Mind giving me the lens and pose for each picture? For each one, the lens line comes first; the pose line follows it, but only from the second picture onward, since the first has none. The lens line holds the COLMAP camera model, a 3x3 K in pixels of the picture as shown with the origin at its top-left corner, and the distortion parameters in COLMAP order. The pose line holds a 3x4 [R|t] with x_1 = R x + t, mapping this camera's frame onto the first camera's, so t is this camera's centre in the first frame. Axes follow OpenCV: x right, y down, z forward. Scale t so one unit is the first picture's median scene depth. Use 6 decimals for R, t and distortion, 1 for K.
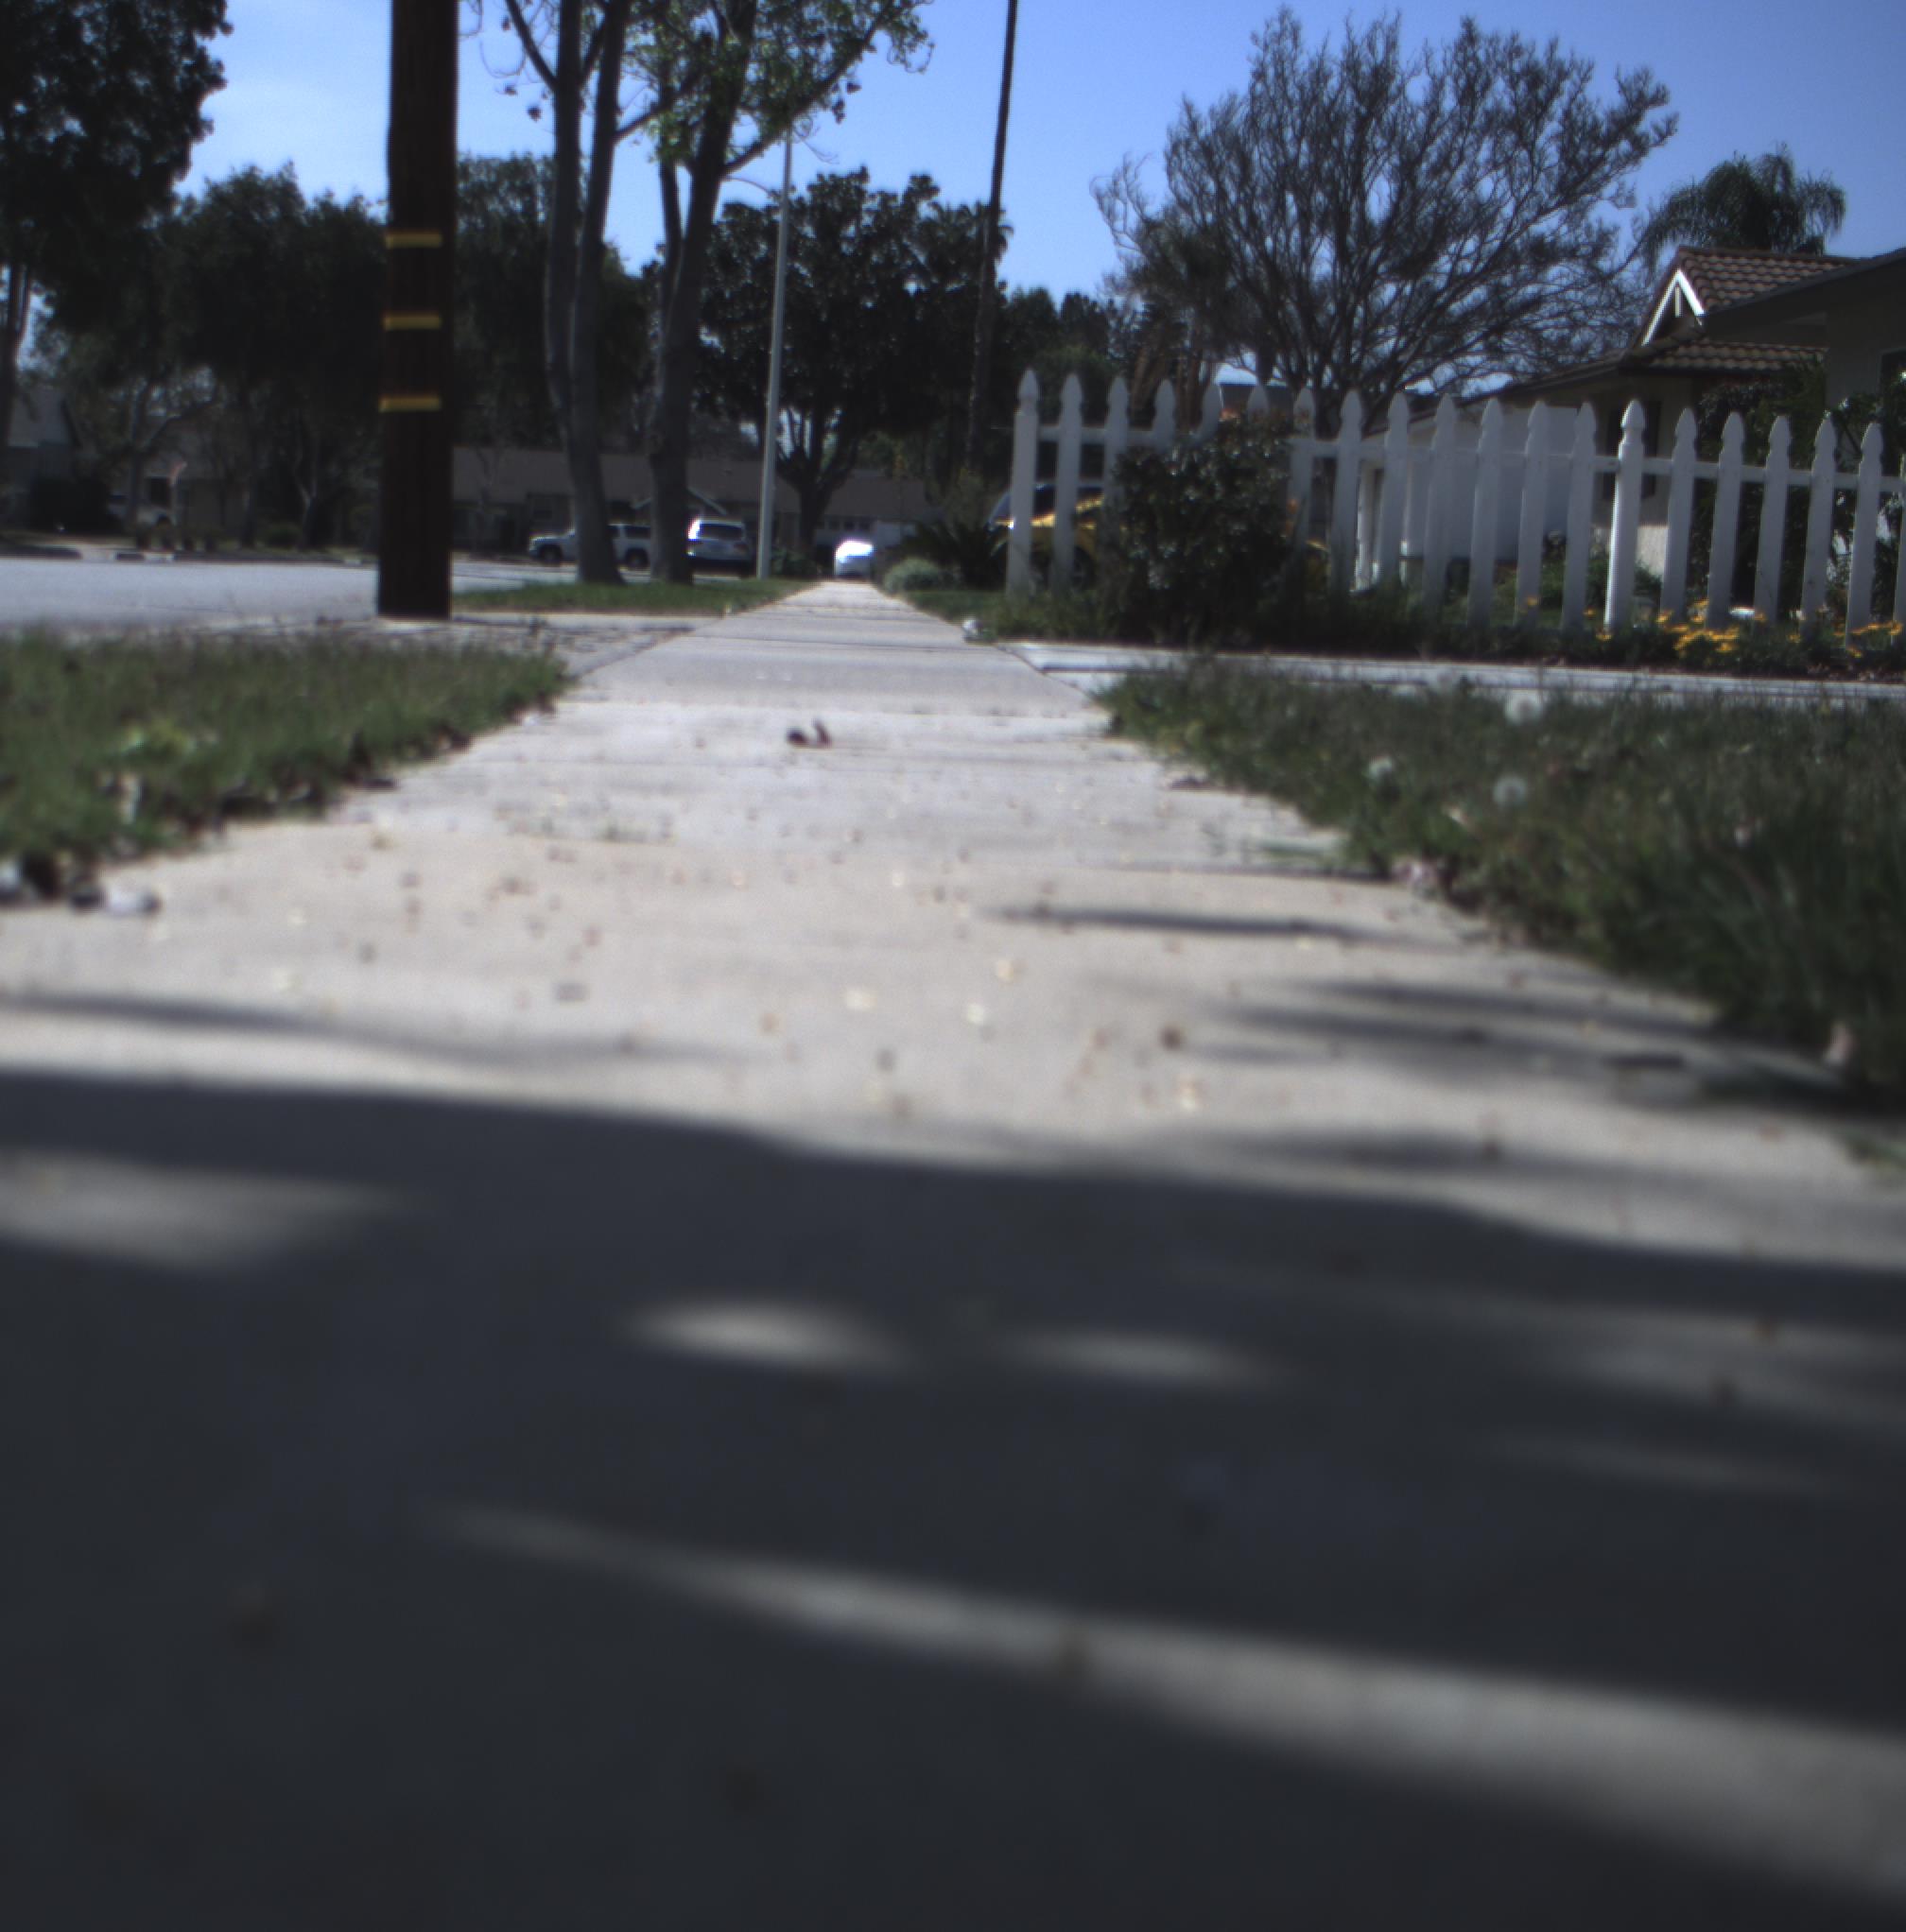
lens RADIAL K [[4306.3, 0, 702.4], [0, 4306.3, 963.6], [0, 0, 1]] dist [-0.132896, 0.427646]
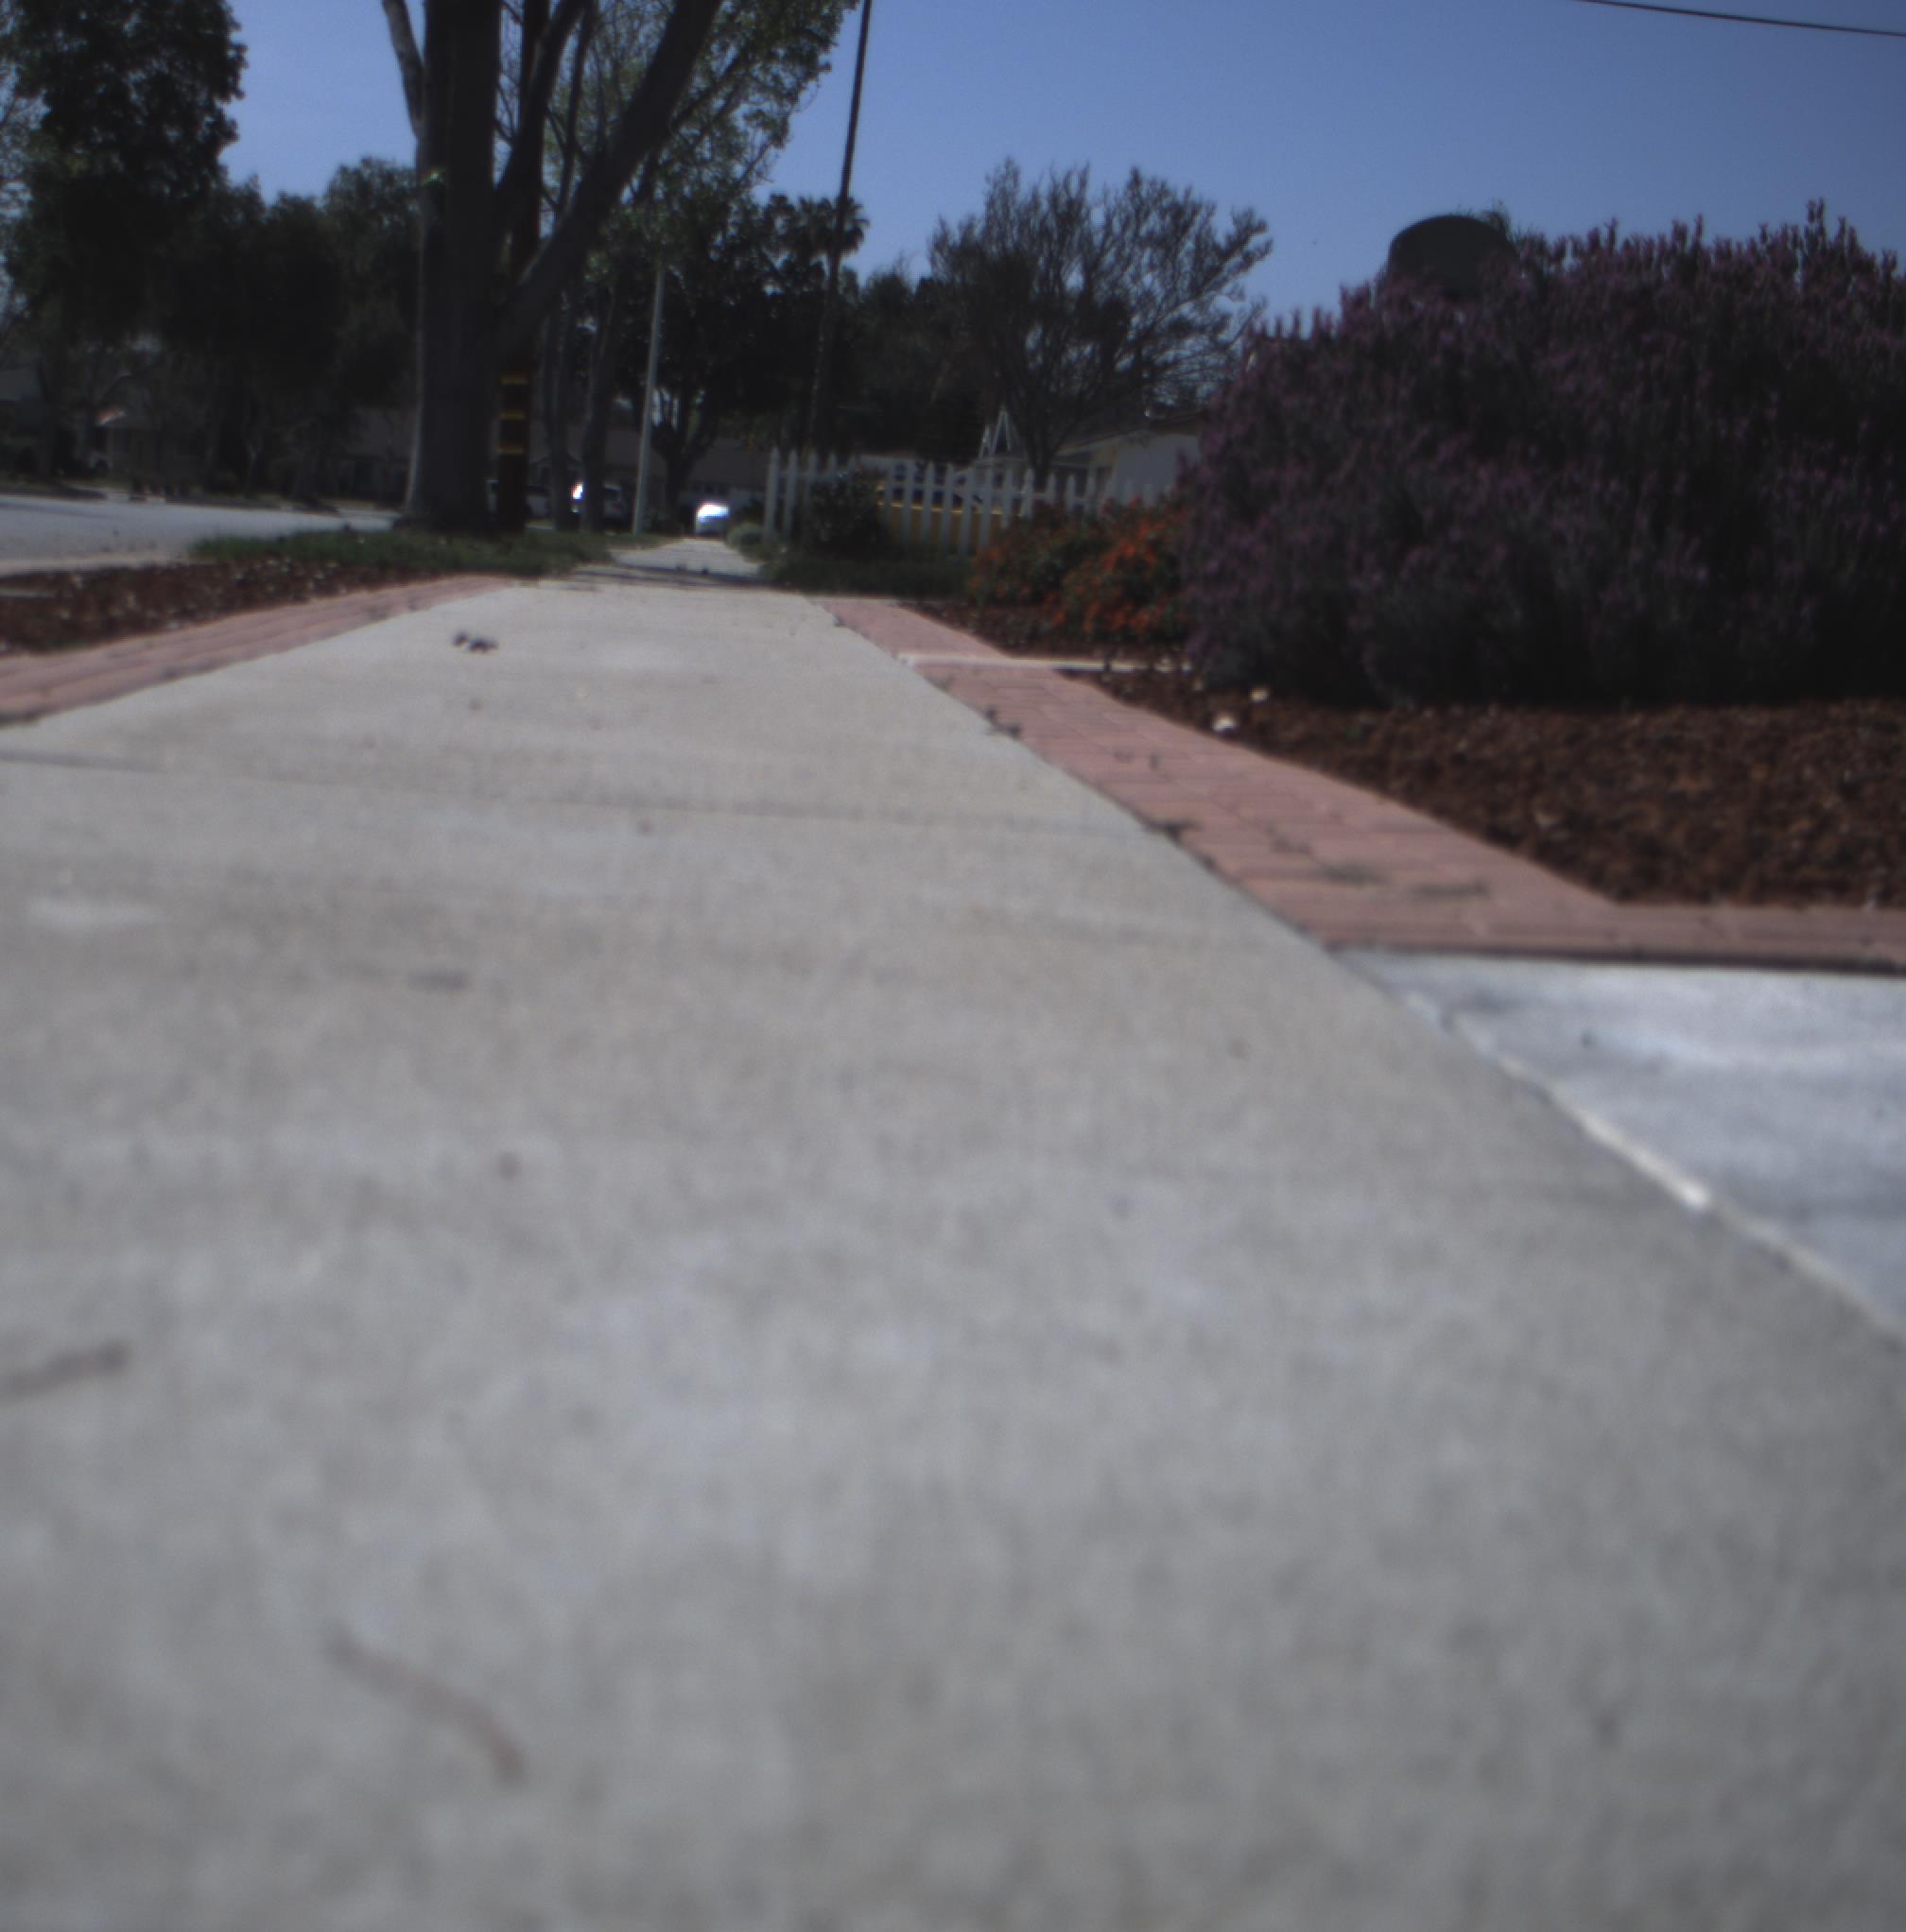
lens RADIAL K [[4319.7, 0, 730.0], [0, 4319.7, 939.6], [0, 0, 1]] dist [-0.105116, 0.286959]
pose [[0.998681, 0.030431, 0.041364, -0.013357], [-0.030601, 0.999526, 0.003479, 0.043136], [-0.041238, -0.004740, 0.999138, -0.472516]]
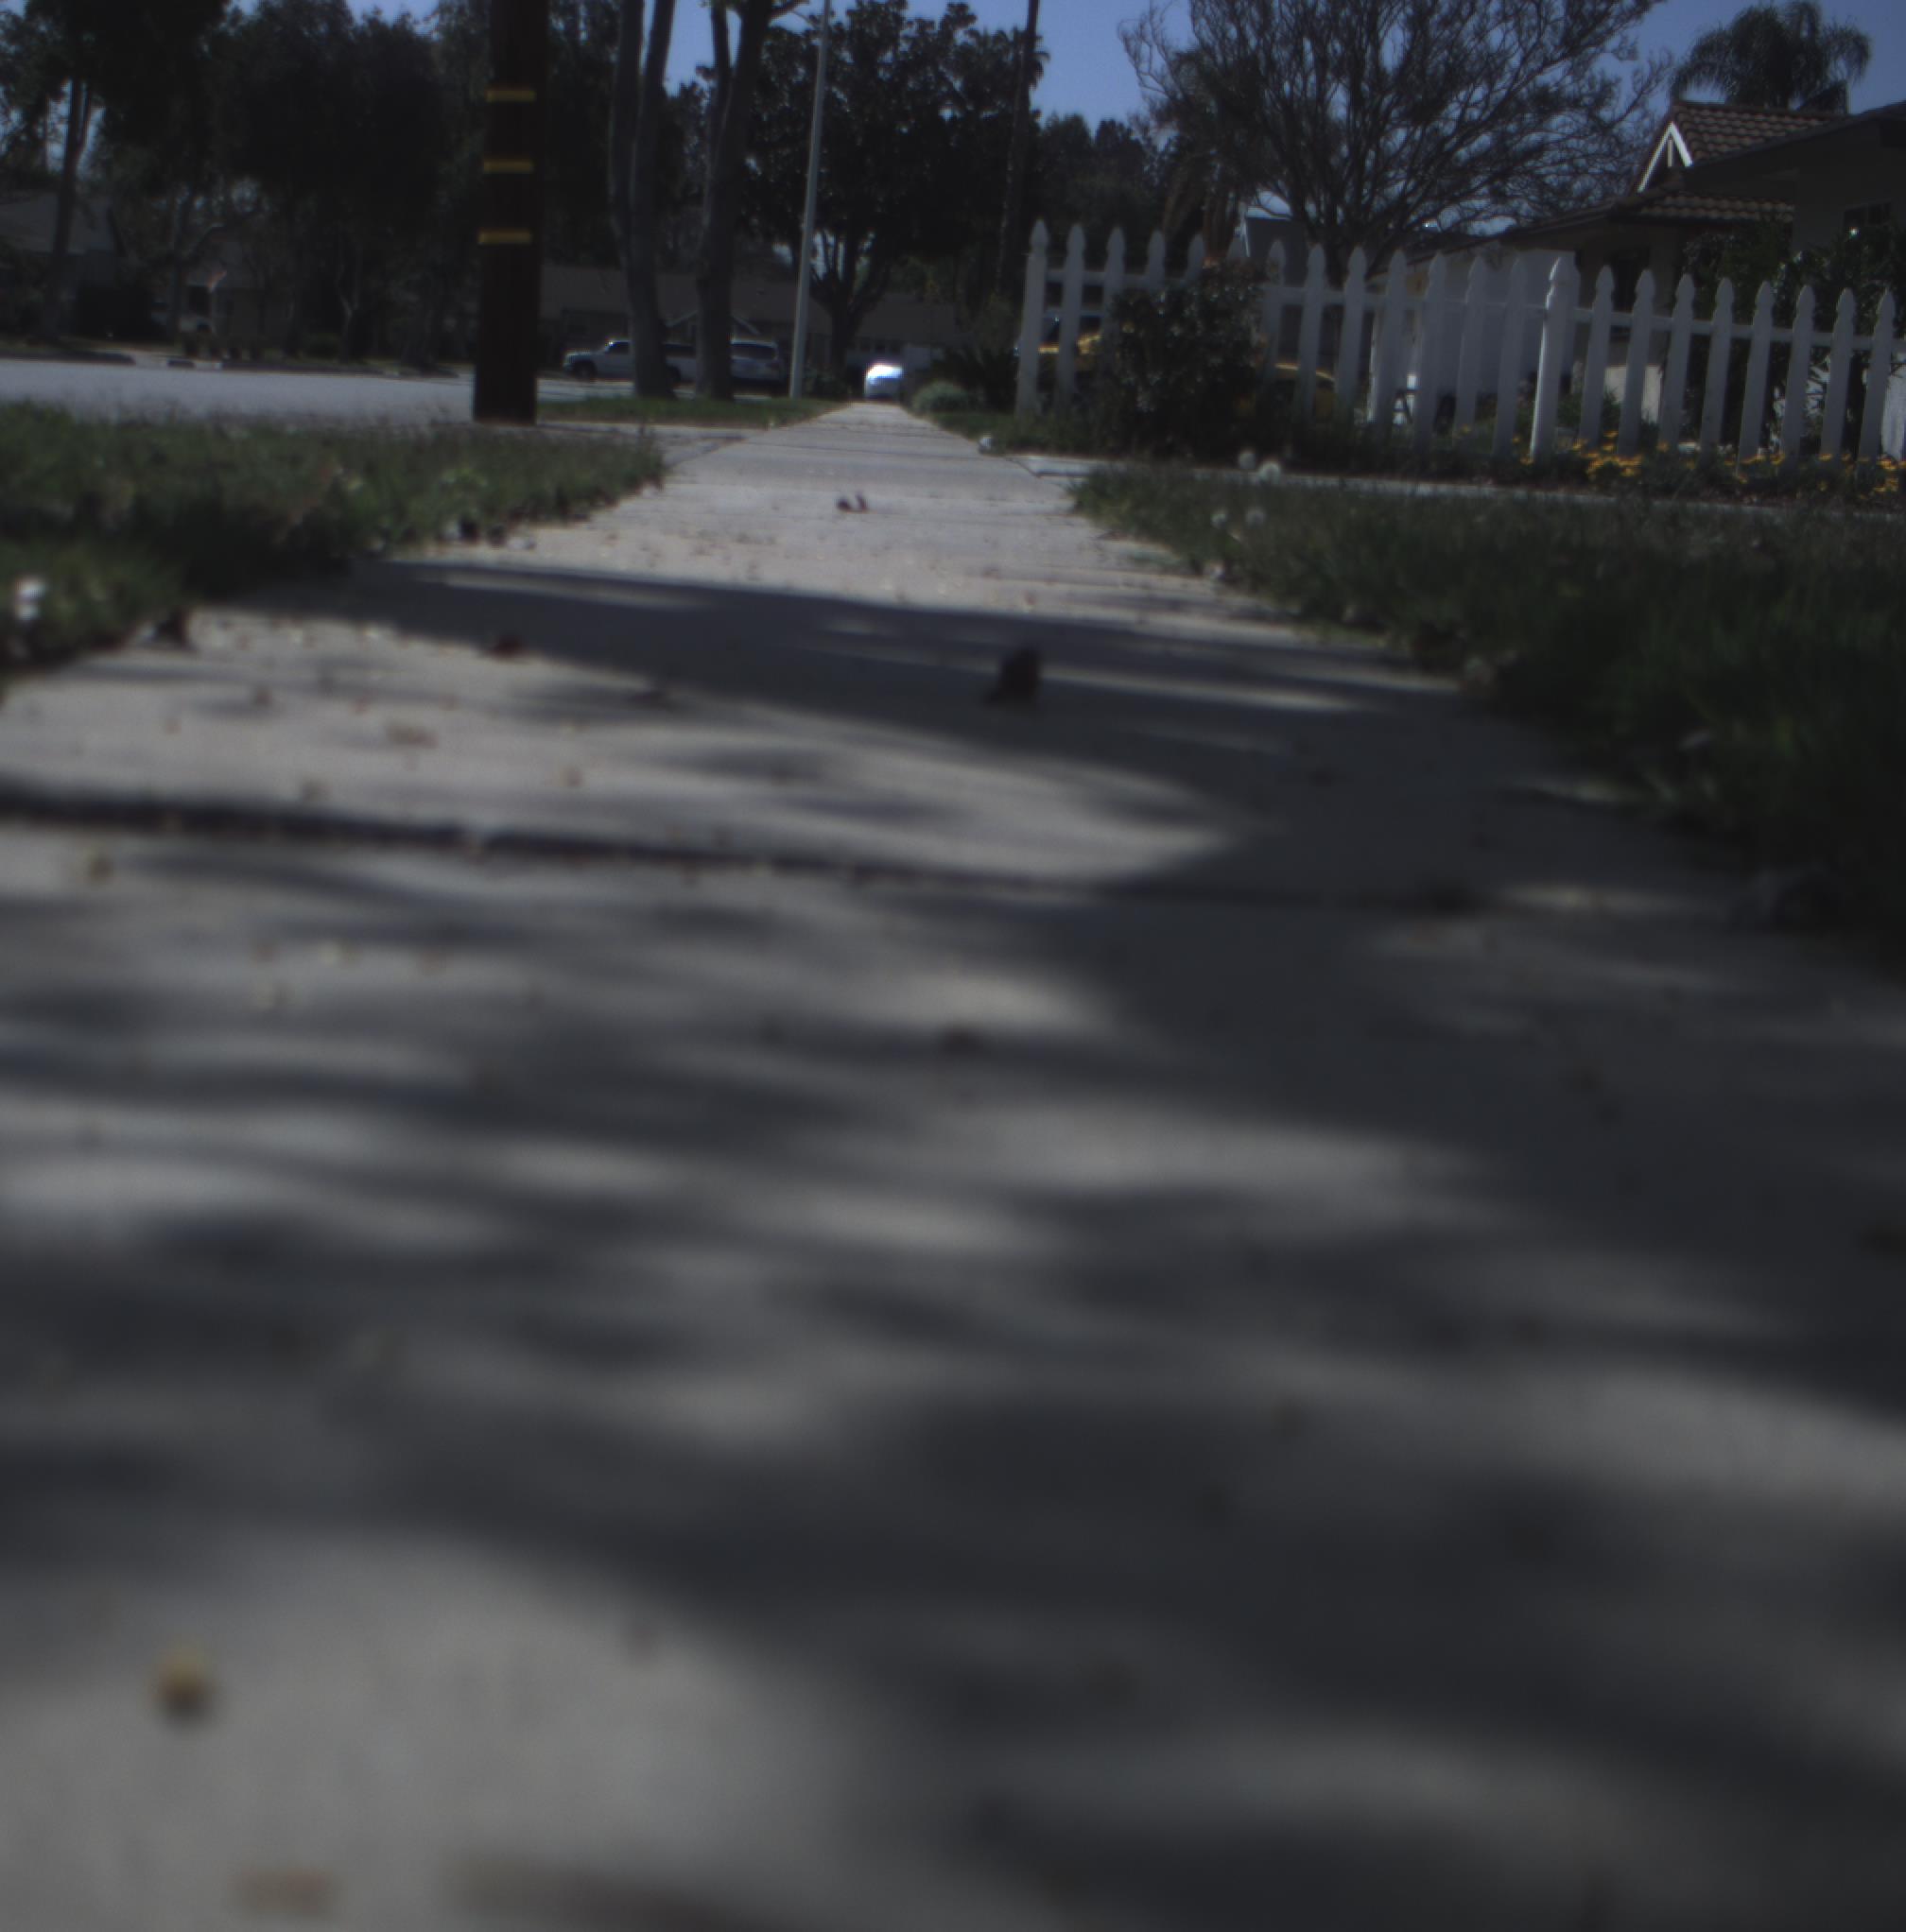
lens RADIAL K [[4306.3, 0, 710.3], [0, 4306.3, 964.6], [0, 0, 1]] dist [-0.135648, 0.558471]
pose [[0.999767, 0.021504, -0.001983, -0.002202], [-0.021402, 0.998890, 0.041962, 0.005526], [0.002883, -0.041910, 0.999117, -0.057483]]
